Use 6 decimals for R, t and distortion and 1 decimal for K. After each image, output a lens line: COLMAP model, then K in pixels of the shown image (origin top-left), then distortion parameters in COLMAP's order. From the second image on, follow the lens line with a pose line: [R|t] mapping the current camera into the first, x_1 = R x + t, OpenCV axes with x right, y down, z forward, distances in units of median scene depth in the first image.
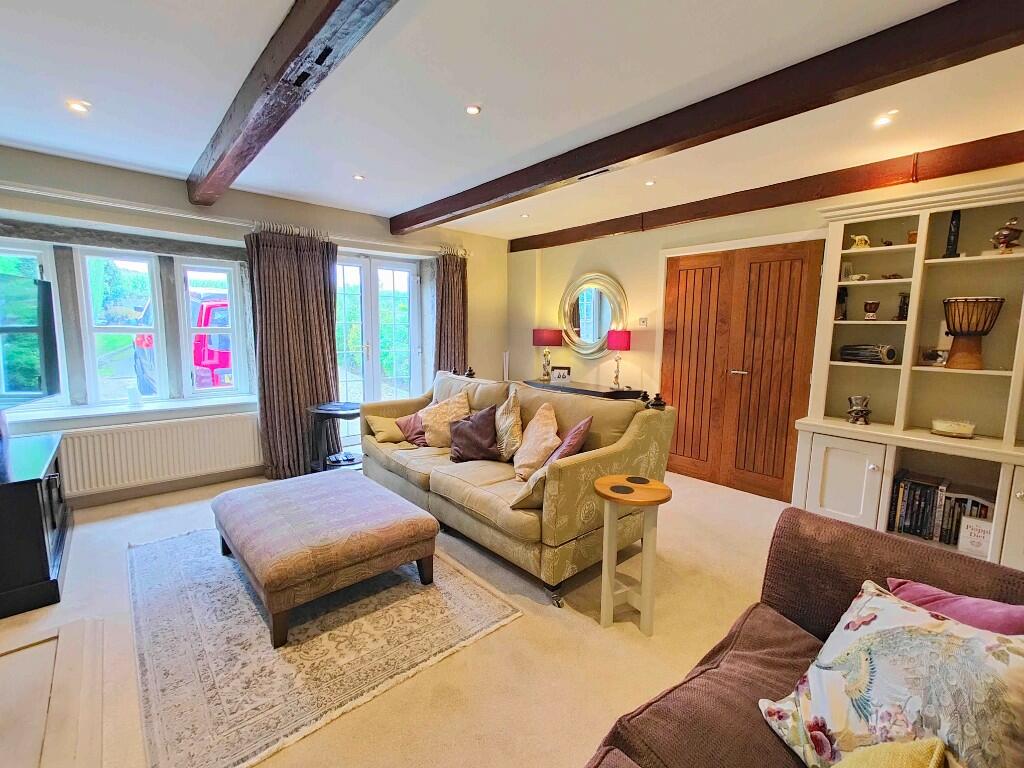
lens RADIAL K [[452.6, 0, 510.2], [0, 452.6, 377.8], [0, 0, 1]] dist [0.009175, 0.000507]
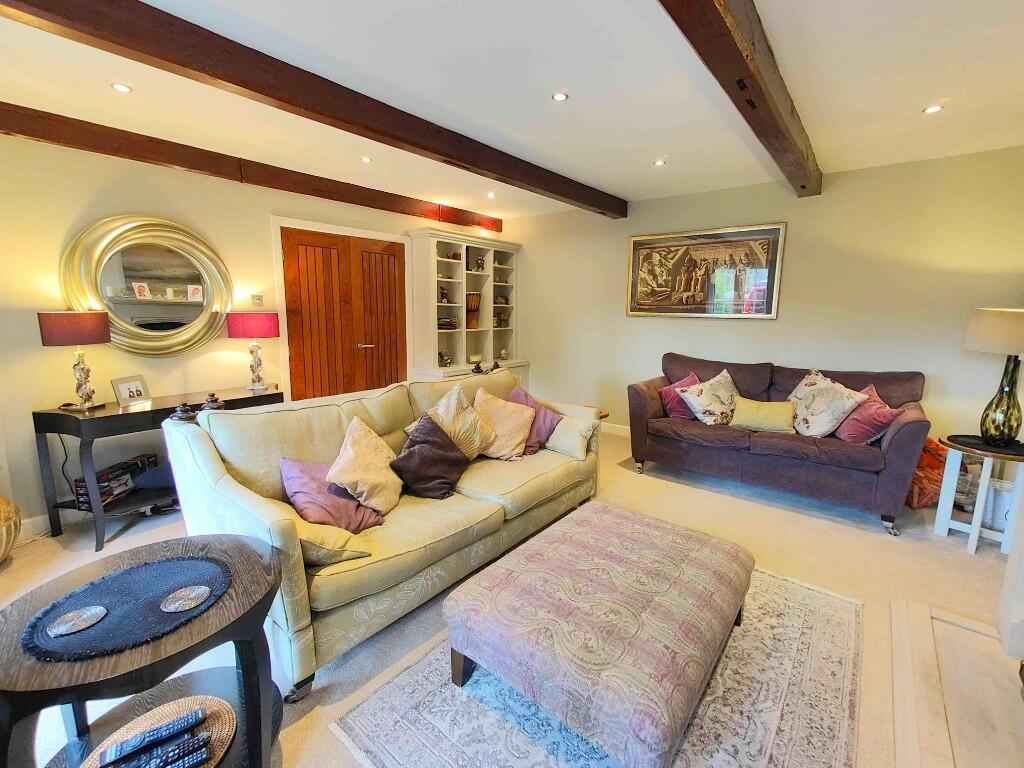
lens RADIAL K [[448.7, 0, 510.7], [0, 448.7, 378.6], [0, 0, 1]] dist [0.010963, -0.000163]
pose [[-0.157036, -0.177215, 0.971563, -0.888059], [0.090238, 0.977079, 0.192806, -0.154986], [-0.983462, 0.117949, -0.137445, 1.043666]]
